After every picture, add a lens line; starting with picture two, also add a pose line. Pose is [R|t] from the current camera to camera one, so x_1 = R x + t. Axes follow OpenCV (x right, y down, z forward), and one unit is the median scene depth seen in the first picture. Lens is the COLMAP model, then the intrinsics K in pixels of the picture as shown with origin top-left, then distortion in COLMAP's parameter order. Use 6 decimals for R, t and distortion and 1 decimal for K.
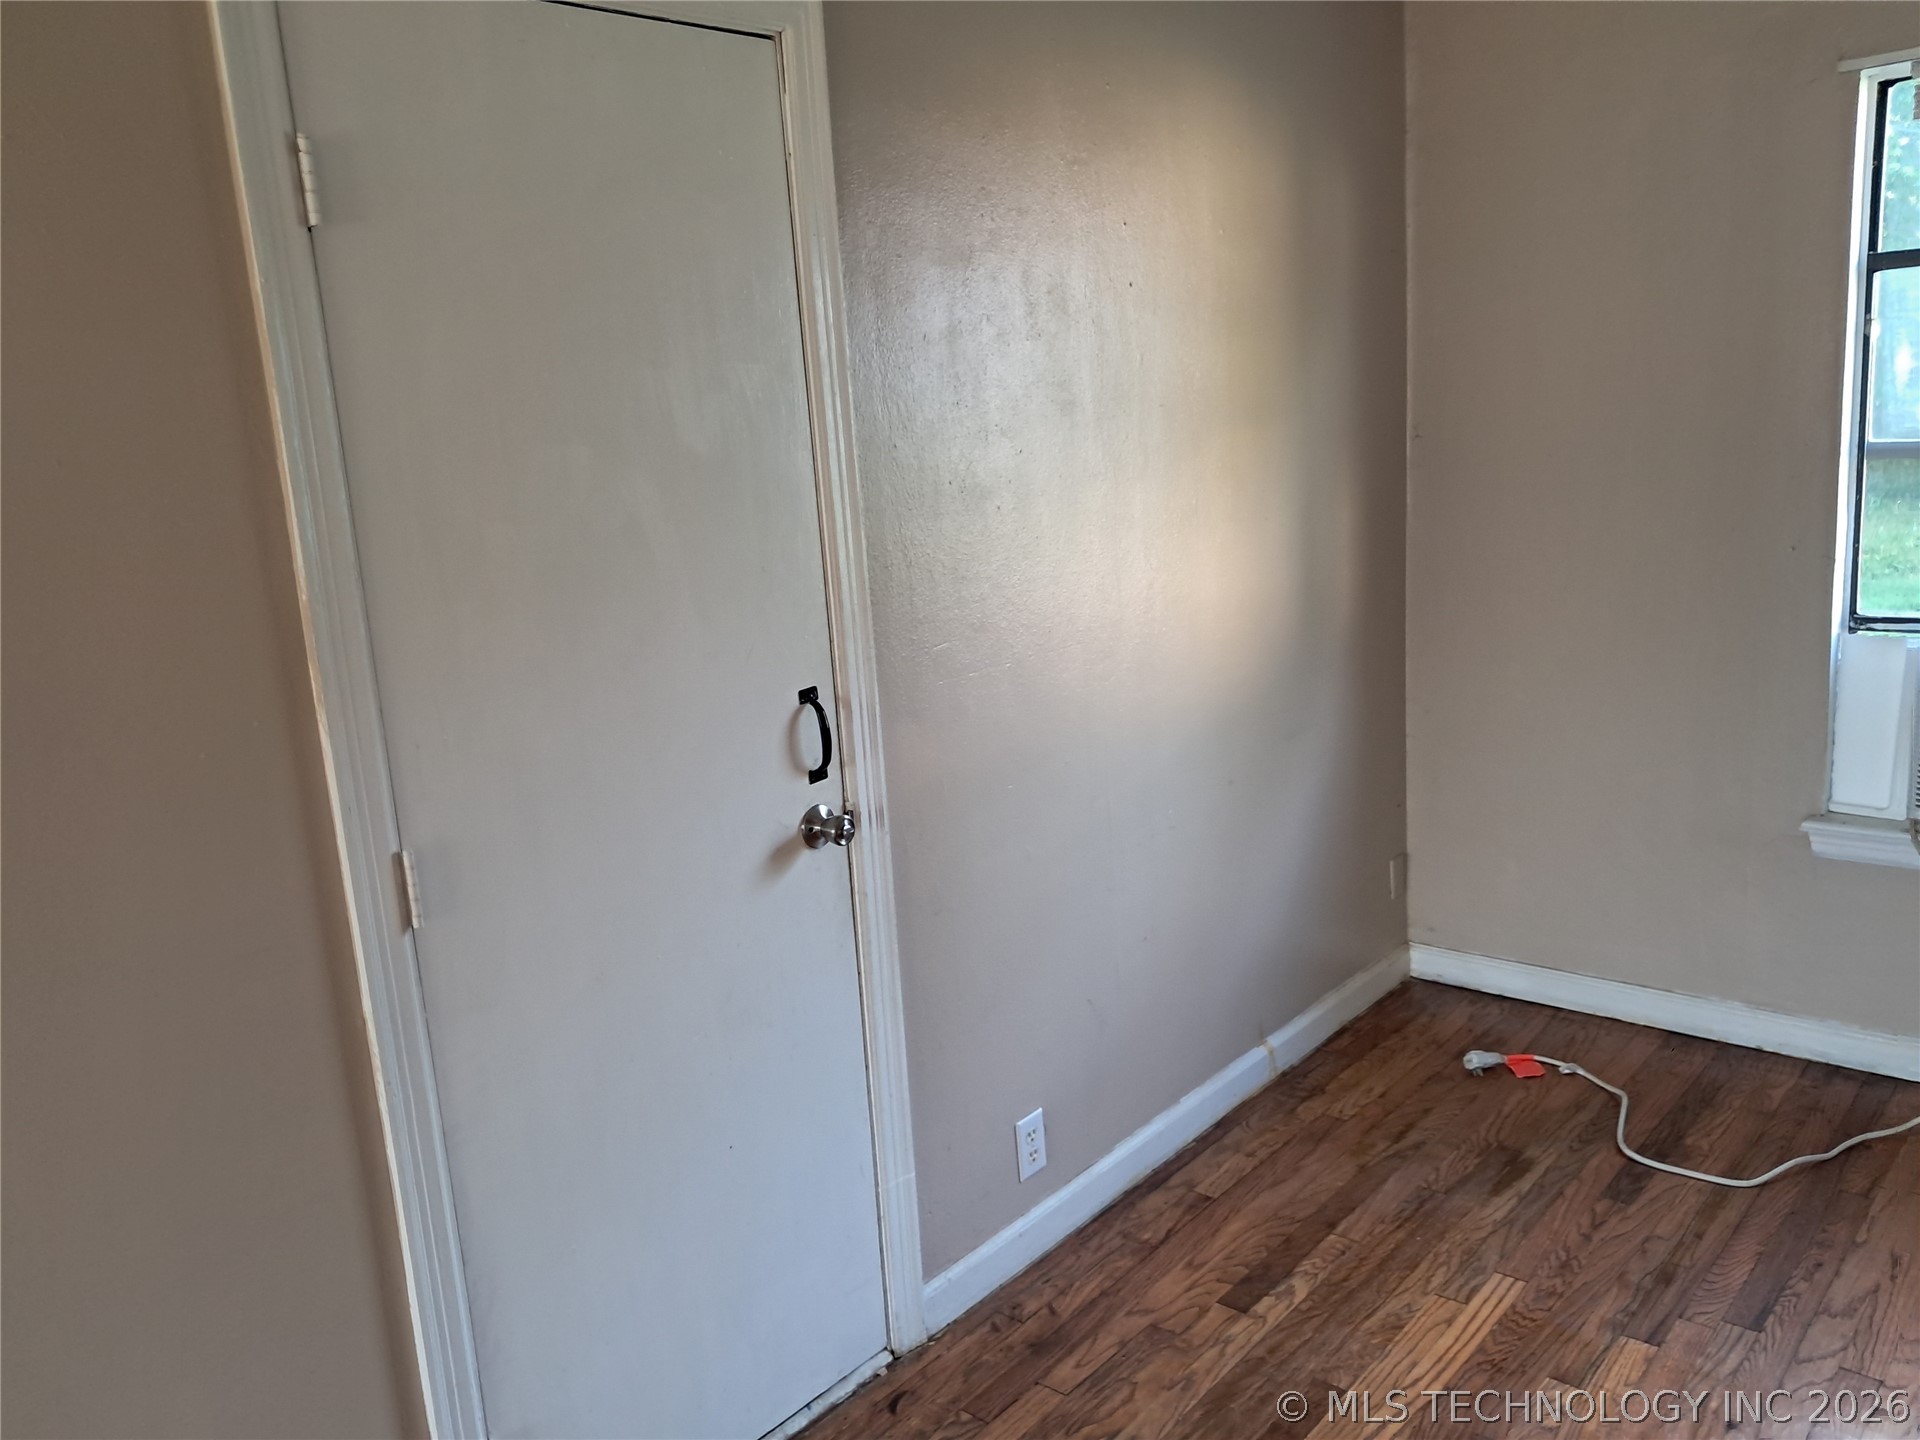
lens RADIAL K [[1519.2, 0, 953.7], [0, 1519.2, 719.1], [0, 0, 1]] dist [0.005070, 0.022964]
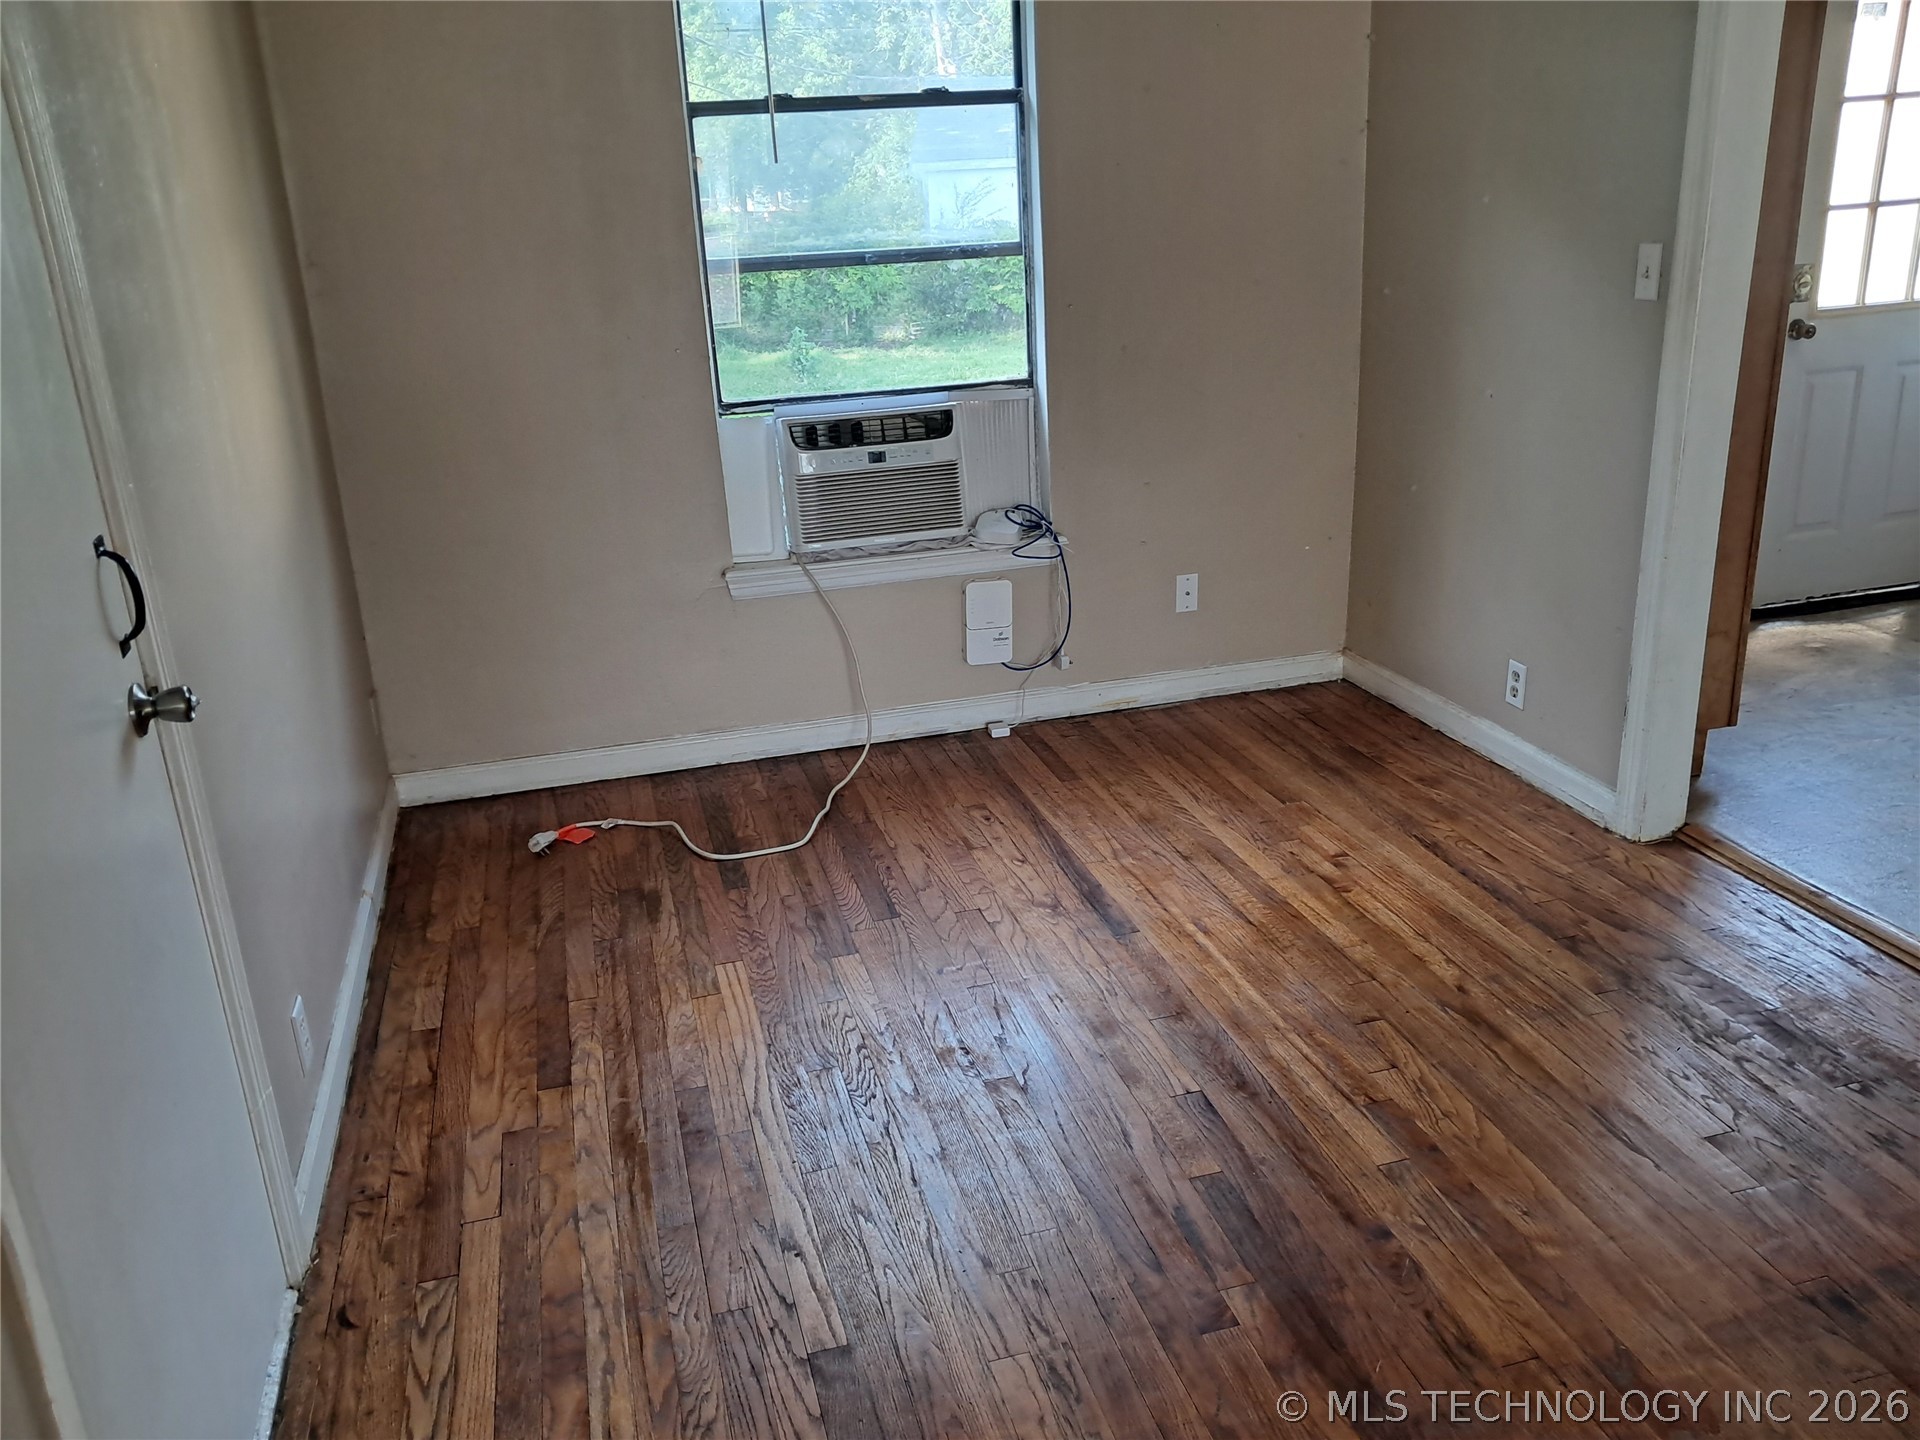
lens RADIAL K [[1519.2, 0, 954.6], [0, 1519.2, 717.0], [0, 0, 1]] dist [0.005070, 0.022964]
pose [[0.560803, -0.232773, 0.794554, -0.411207], [0.177277, 0.971168, 0.159390, 0.018584], [-0.808747, 0.051470, 0.585900, 0.138187]]
